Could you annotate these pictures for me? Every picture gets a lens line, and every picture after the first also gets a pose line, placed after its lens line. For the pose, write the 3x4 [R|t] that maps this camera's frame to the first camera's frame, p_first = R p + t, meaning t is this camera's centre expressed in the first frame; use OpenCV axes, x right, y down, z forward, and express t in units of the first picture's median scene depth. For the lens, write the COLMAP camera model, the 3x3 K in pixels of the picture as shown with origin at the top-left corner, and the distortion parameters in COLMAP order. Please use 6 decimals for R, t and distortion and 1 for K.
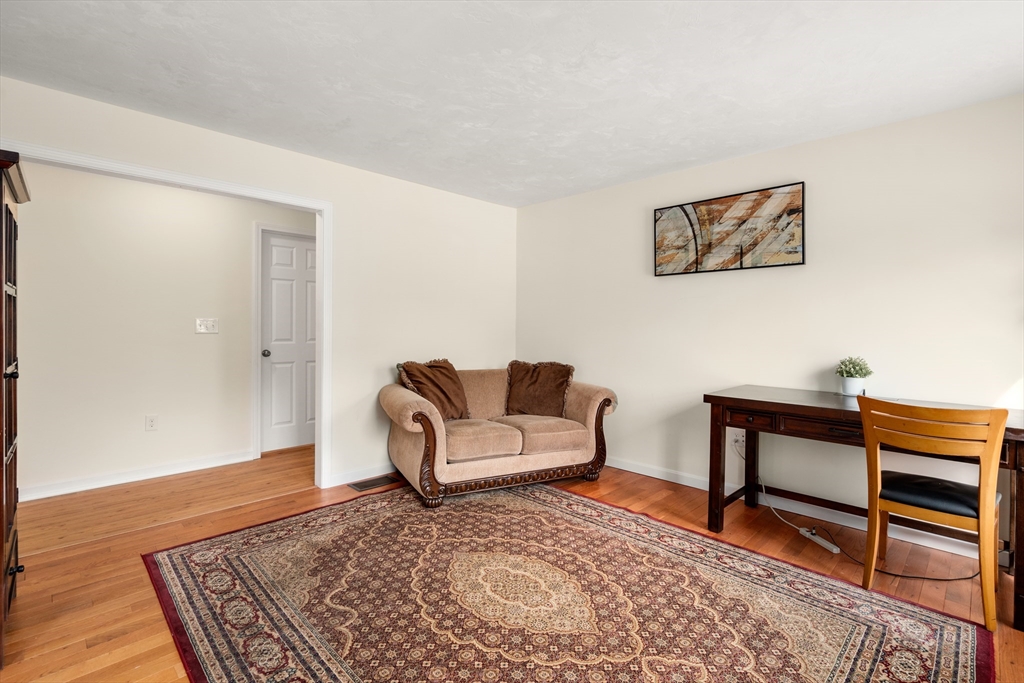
lens RADIAL K [[479.9, 0, 510.8], [0, 479.9, 342.8], [0, 0, 1]] dist [0.000046, 0.000894]
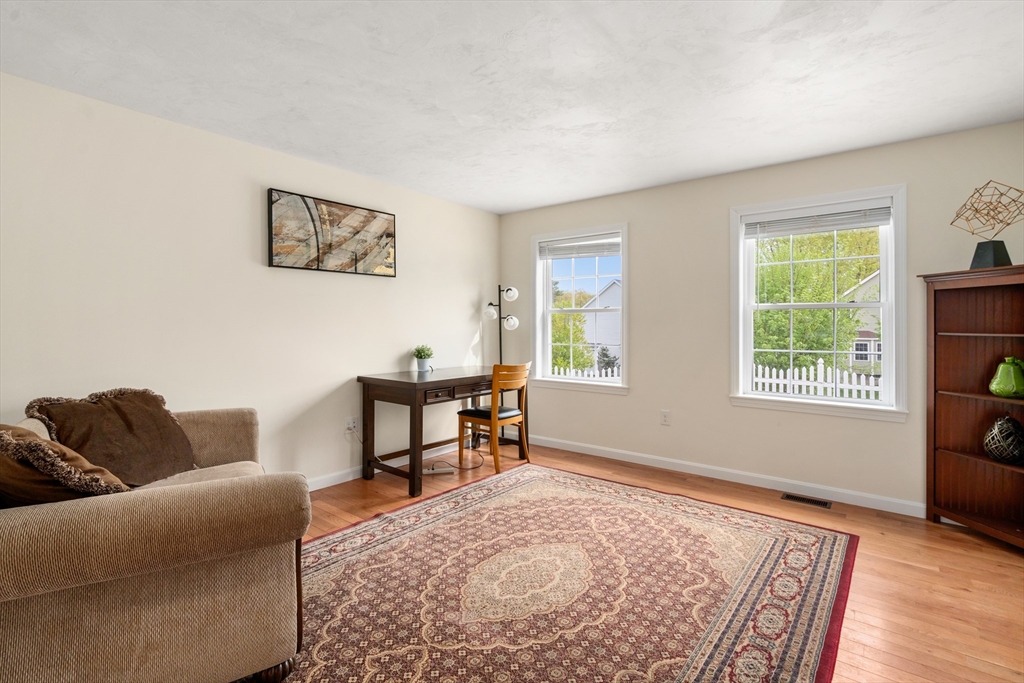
lens RADIAL K [[479.9, 0, 510.8], [0, 479.9, 342.8], [0, 0, 1]] dist [0.000046, 0.000894]
pose [[-0.117859, -0.045447, 0.991990, -0.742207], [0.033051, 0.998219, 0.049659, -0.040213], [-0.992480, 0.038639, -0.116147, 0.848342]]
